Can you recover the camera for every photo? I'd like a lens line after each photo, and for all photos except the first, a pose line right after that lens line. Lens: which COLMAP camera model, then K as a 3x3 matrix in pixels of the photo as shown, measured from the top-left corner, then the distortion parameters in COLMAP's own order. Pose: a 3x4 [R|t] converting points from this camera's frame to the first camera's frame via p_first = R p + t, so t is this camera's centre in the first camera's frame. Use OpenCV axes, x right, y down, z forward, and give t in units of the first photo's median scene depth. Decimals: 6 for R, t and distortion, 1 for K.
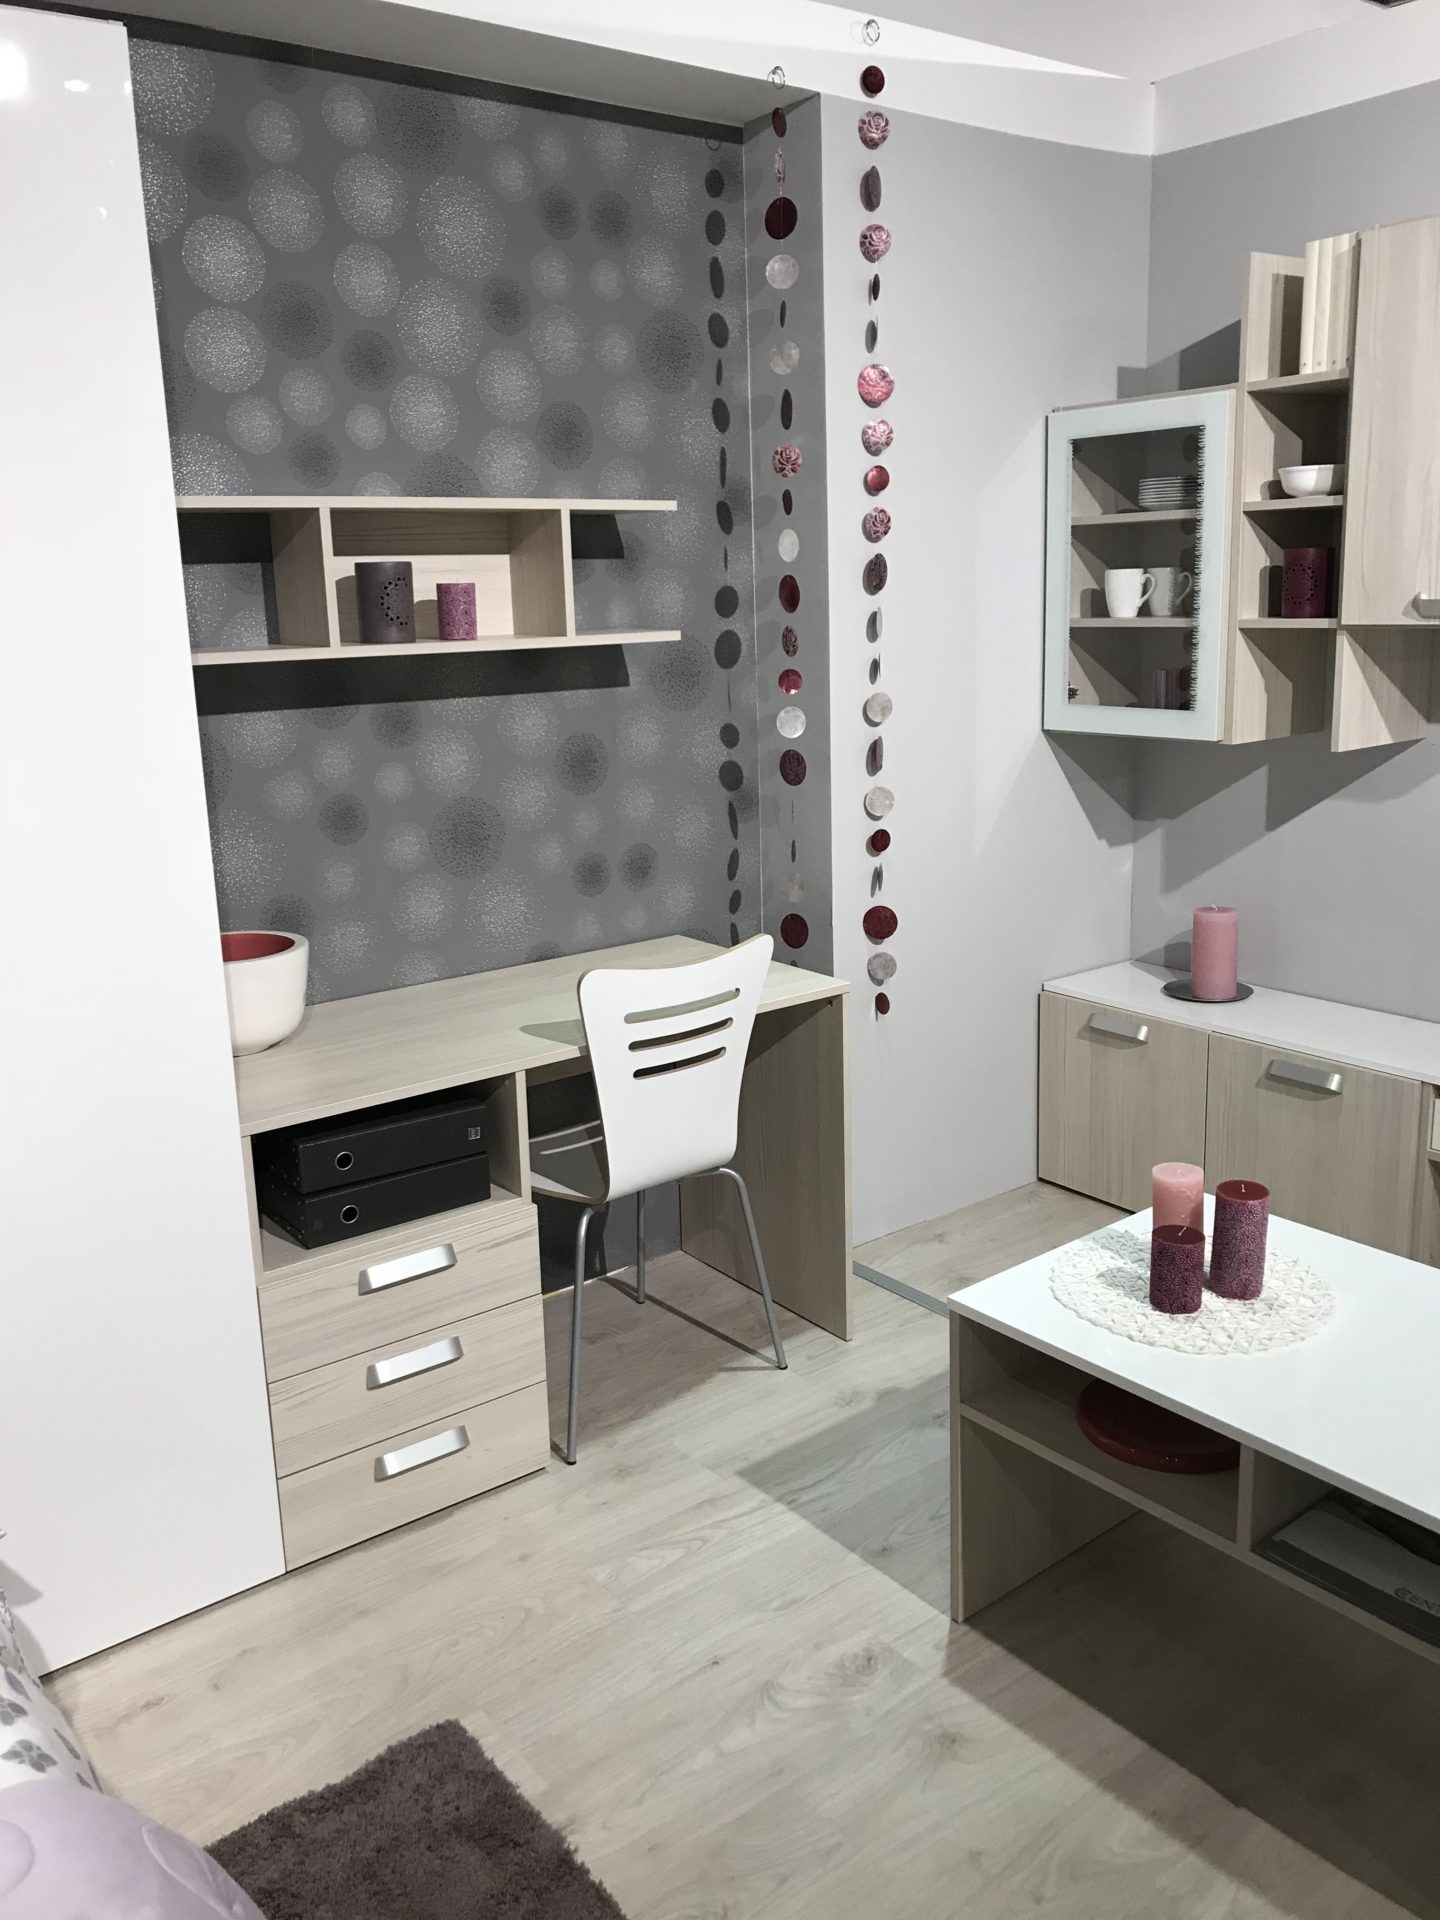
lens RADIAL K [[1624.1, 0, 720.0], [0, 1624.1, 960.0], [0, 0, 1]] dist [0.019077, -0.010843]
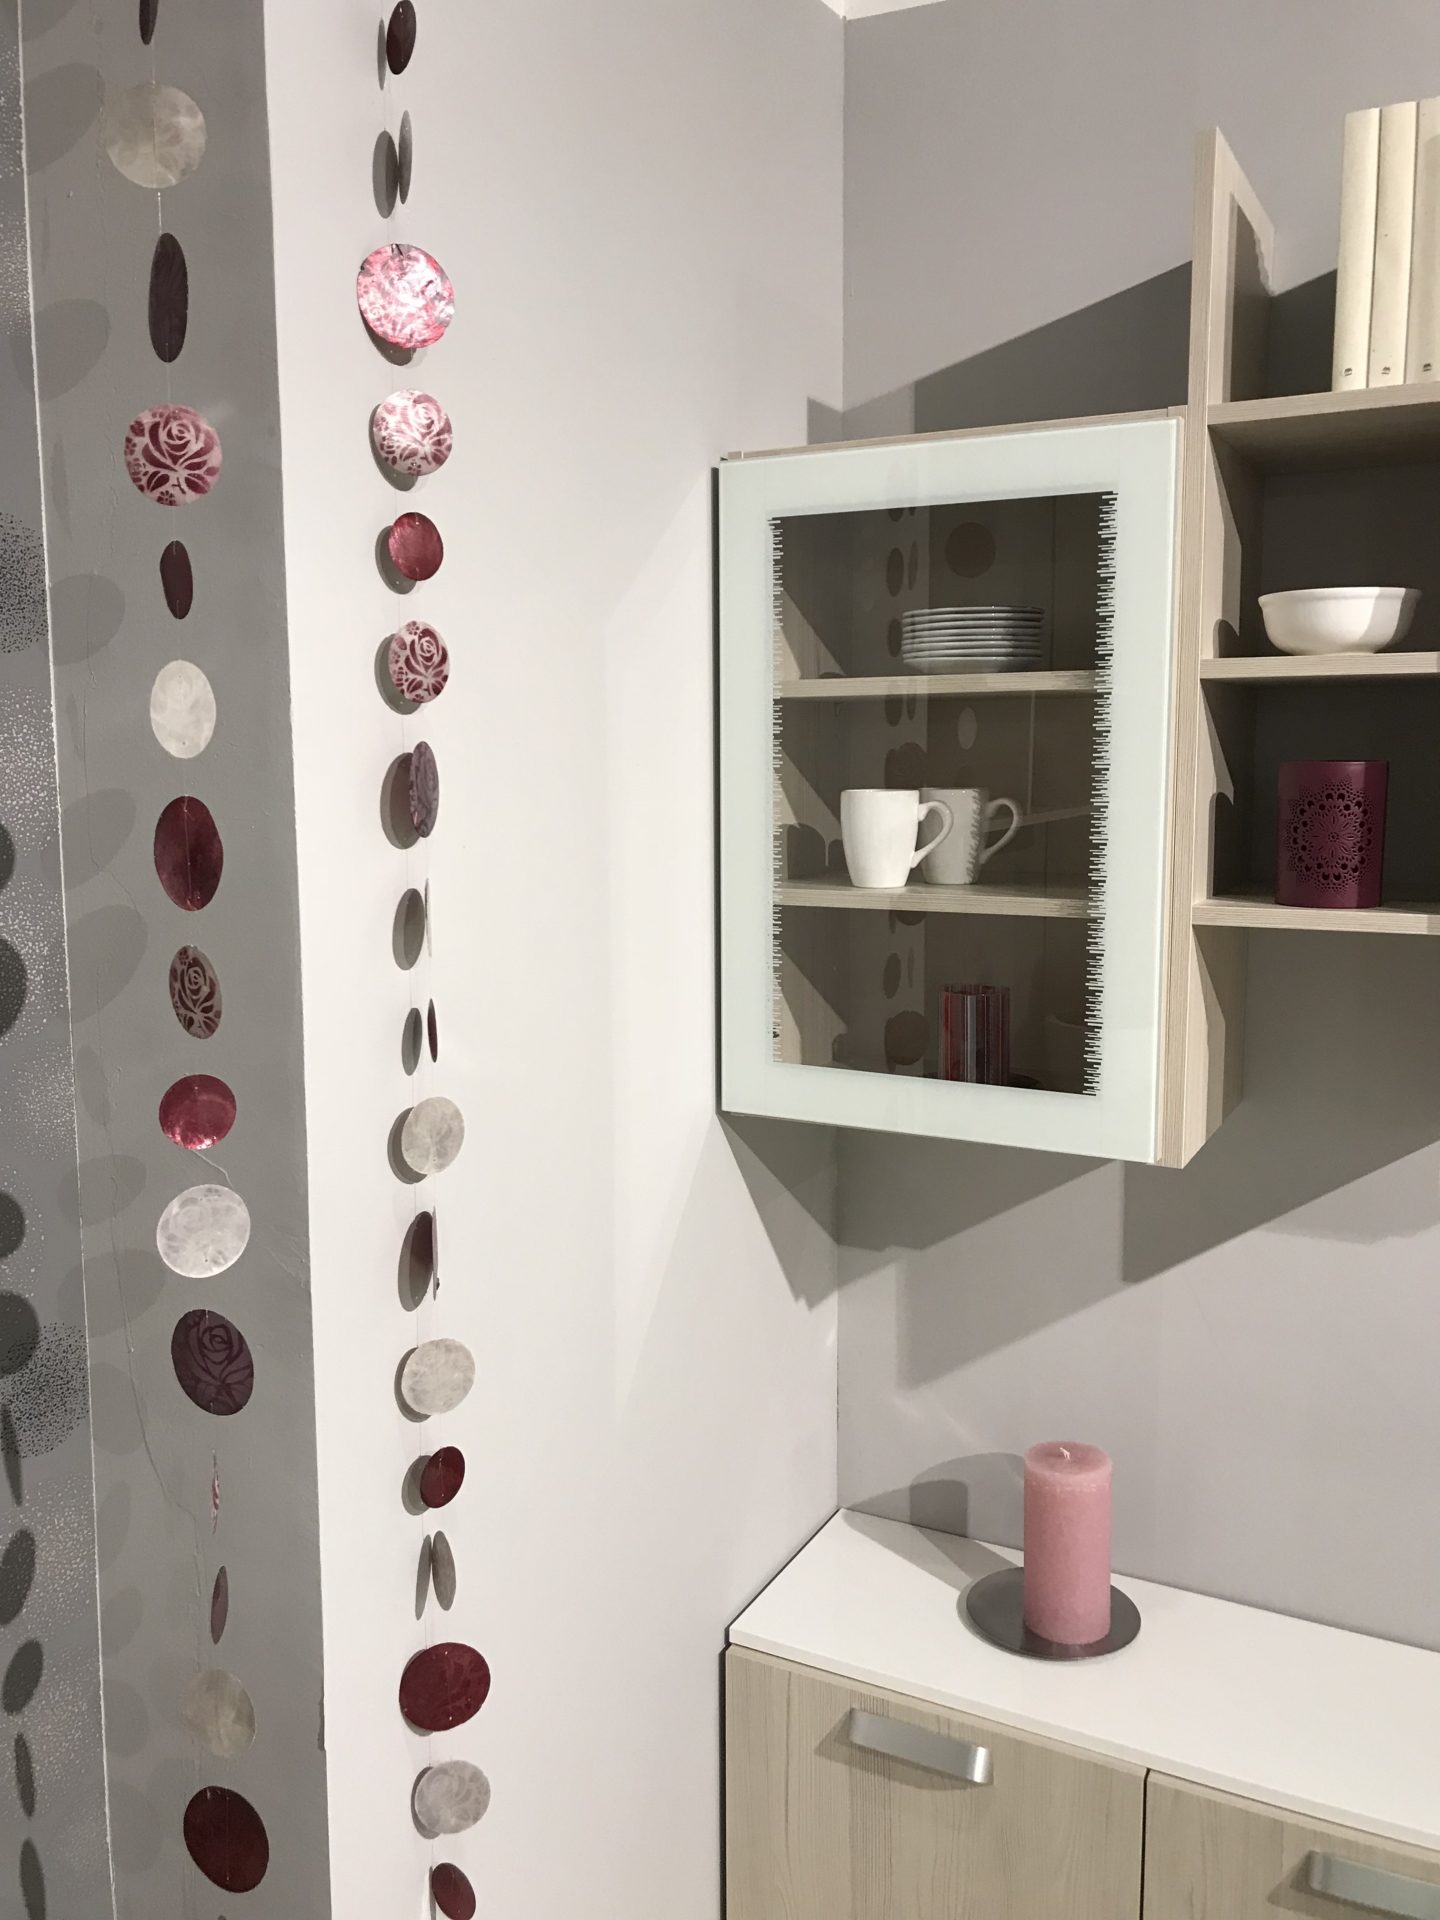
lens RADIAL K [[1624.1, 0, 720.0], [0, 1624.1, 960.0], [0, 0, 1]] dist [0.019077, -0.010843]
pose [[0.910980, -0.023060, 0.411805, 0.003969], [0.068663, 0.992982, -0.096289, -0.155215], [-0.406695, 0.115993, 0.906170, 0.622269]]
